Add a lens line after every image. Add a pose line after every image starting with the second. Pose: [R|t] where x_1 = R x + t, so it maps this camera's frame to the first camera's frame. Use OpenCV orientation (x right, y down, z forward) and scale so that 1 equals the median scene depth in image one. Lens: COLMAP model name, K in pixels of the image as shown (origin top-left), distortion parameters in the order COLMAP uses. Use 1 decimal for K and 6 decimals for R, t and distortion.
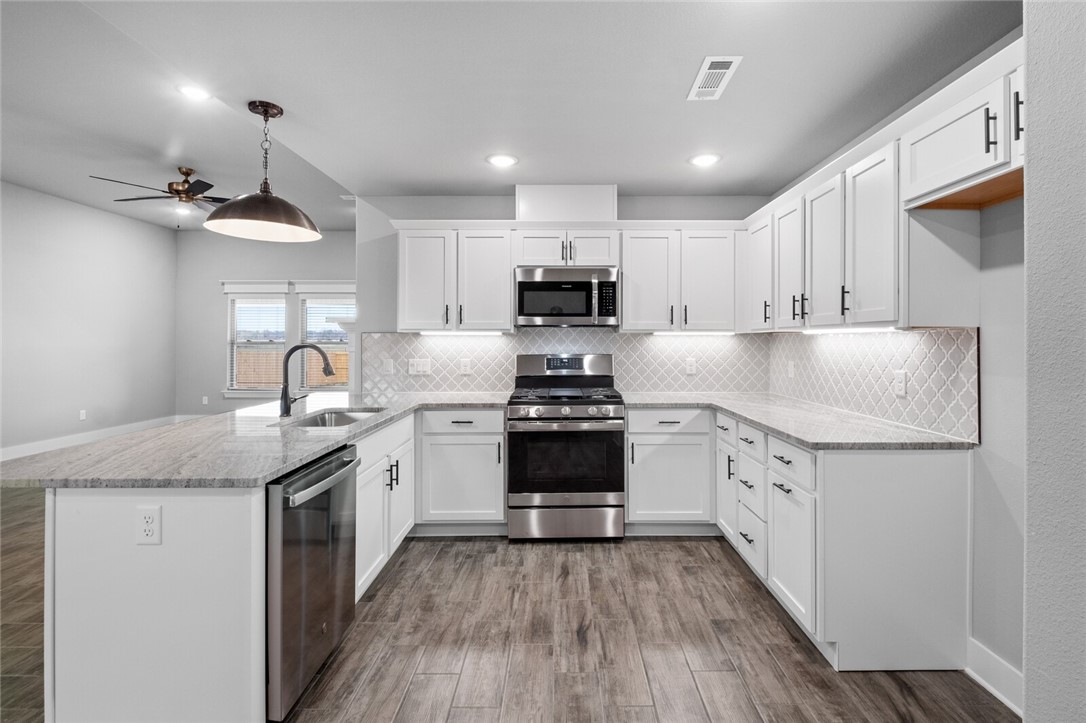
lens RADIAL K [[496.5, 0, 562.0], [0, 496.5, 338.2], [0, 0, 1]] dist [-0.000871, -0.000354]
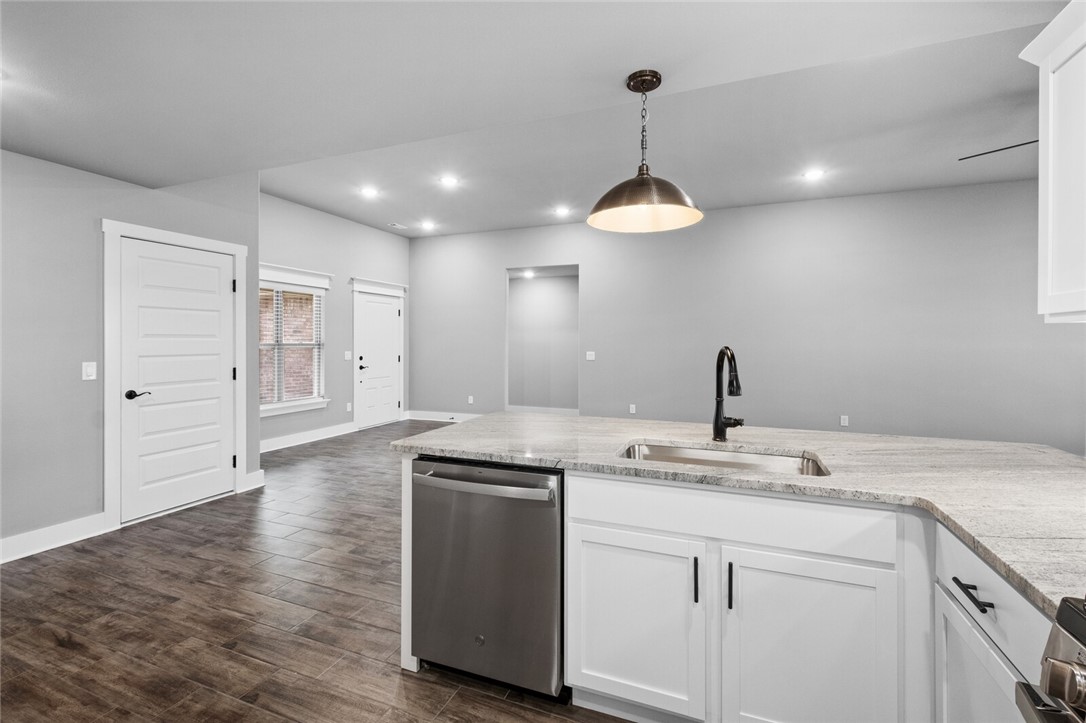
lens RADIAL K [[482.1, 0, 545.9], [0, 482.1, 345.1], [0, 0, 1]] dist [0.001550, 0.000003]
pose [[-0.379124, 0.005082, -0.925332, 0.181782], [0.001822, 0.999987, 0.004746, 0.003491], [0.925344, 0.000113, -0.379129, 0.788269]]
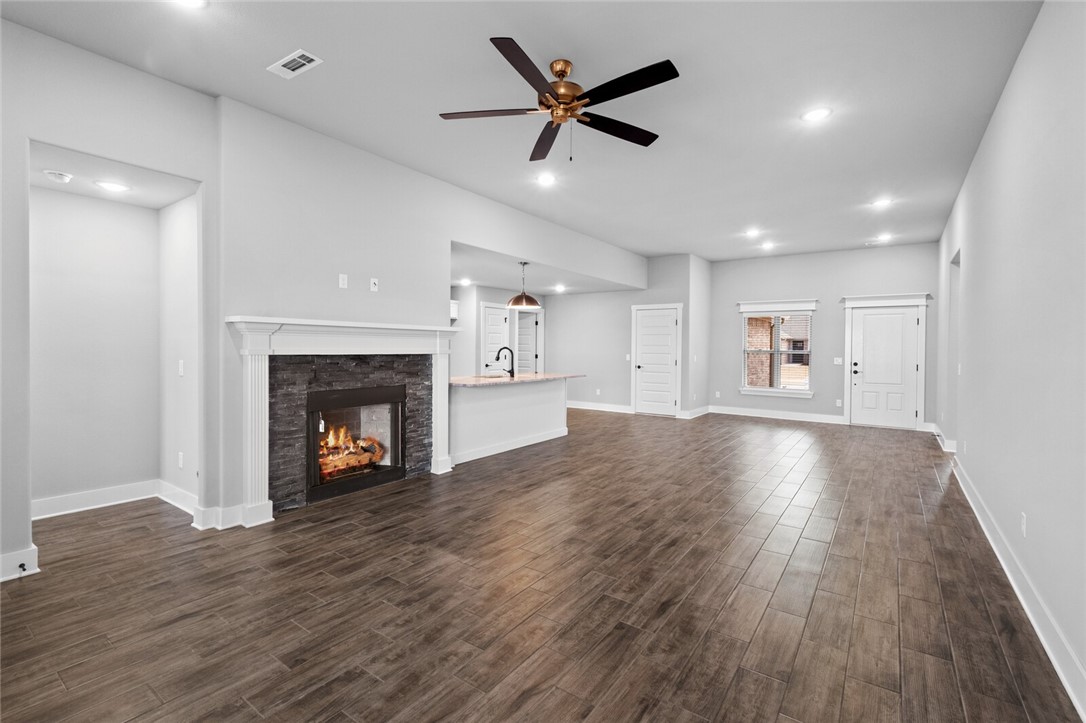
lens RADIAL K [[484.7, 0, 544.8], [0, 484.7, 351.4], [0, 0, 1]] dist [0.001242, -0.000402]
pose [[-0.811587, -0.015292, 0.584032, -1.570261], [-0.014523, 0.999877, 0.005998, 0.011816], [-0.584052, -0.003614, -0.811709, 2.149949]]
